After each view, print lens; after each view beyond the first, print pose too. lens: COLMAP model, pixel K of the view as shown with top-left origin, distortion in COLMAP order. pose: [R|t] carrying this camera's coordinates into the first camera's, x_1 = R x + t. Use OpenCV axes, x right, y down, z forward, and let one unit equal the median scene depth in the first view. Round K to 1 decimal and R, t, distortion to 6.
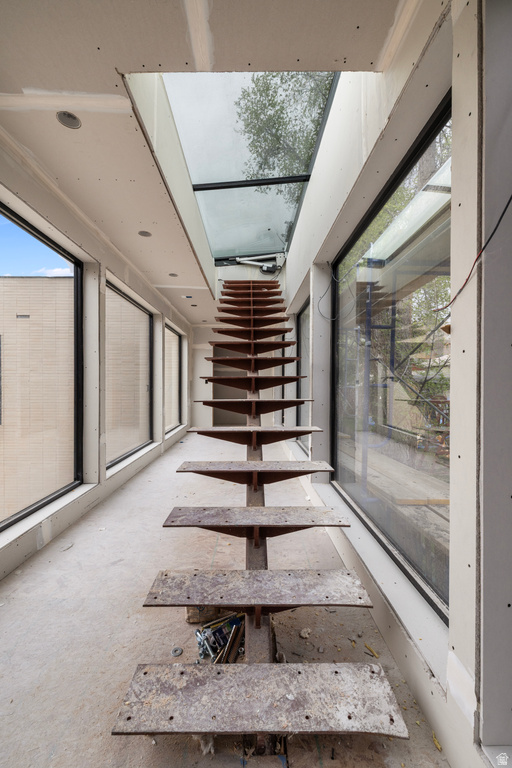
lens RADIAL K [[324.2, 0, 248.9], [0, 324.2, 385.5], [0, 0, 1]] dist [-0.000408, 0.000138]
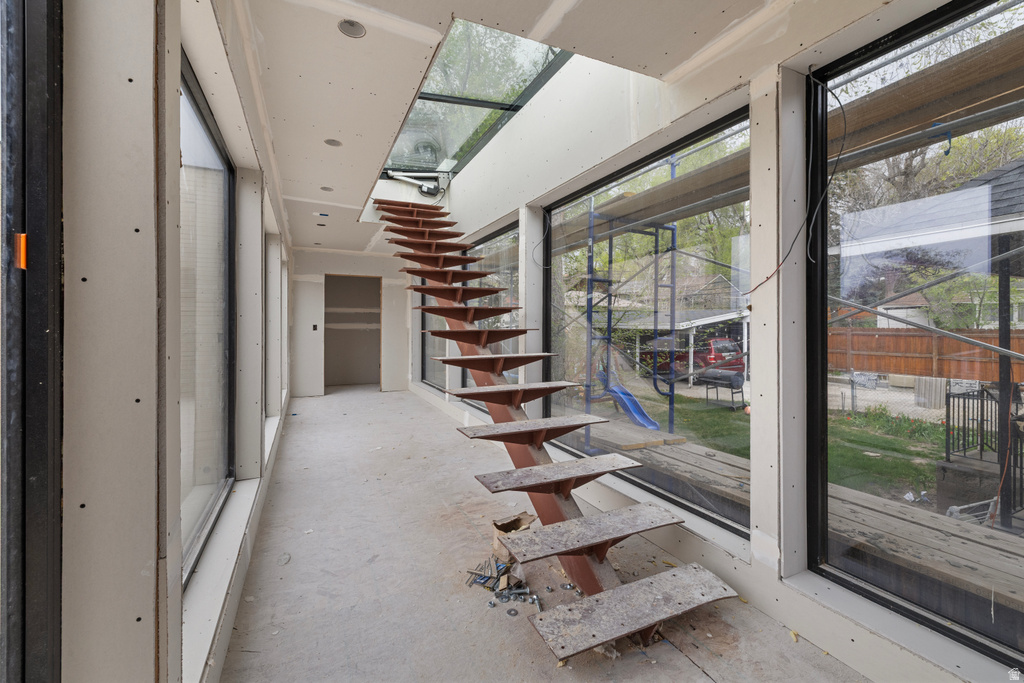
lens RADIAL K [[432.3, 0, 502.3], [0, 432.3, 324.3], [0, 0, 1]] dist [-0.000408, 0.000138]
pose [[0.910138, -0.001269, 0.414304, -0.382338], [0.004089, 0.999974, -0.005919, -0.030087], [-0.414286, 0.007081, 0.910119, -0.095267]]
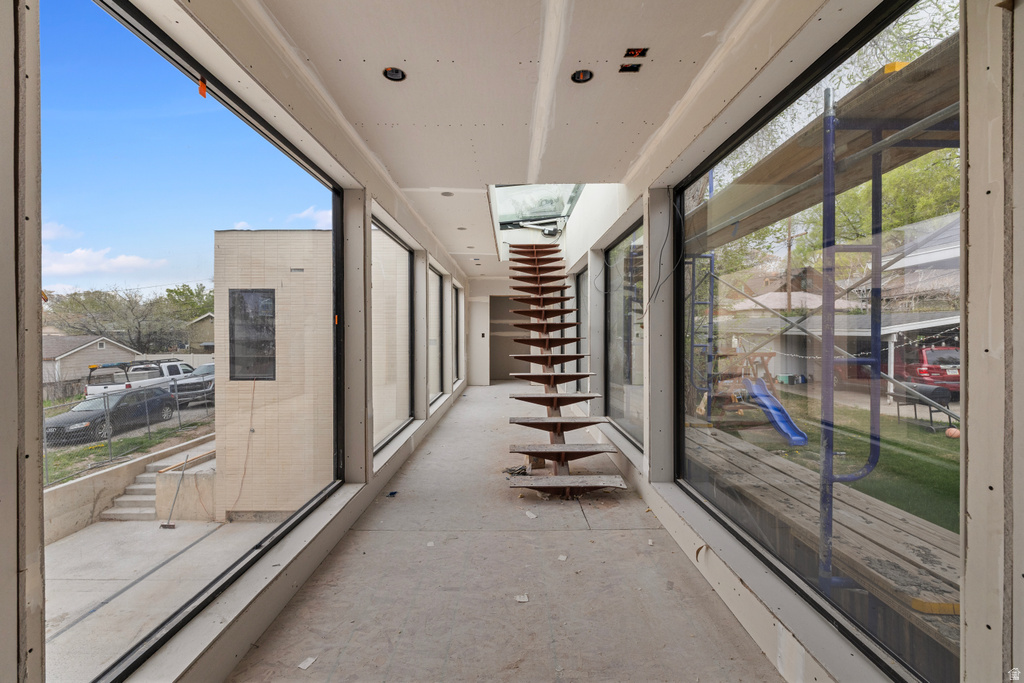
lens RADIAL K [[432.3, 0, 503.5], [0, 432.3, 330.8], [0, 0, 1]] dist [-0.000408, 0.000138]
pose [[0.999890, -0.005879, -0.013650, -0.130326], [0.005798, 0.999965, -0.006020, -0.042847], [0.013685, 0.005940, 0.999889, -0.749917]]
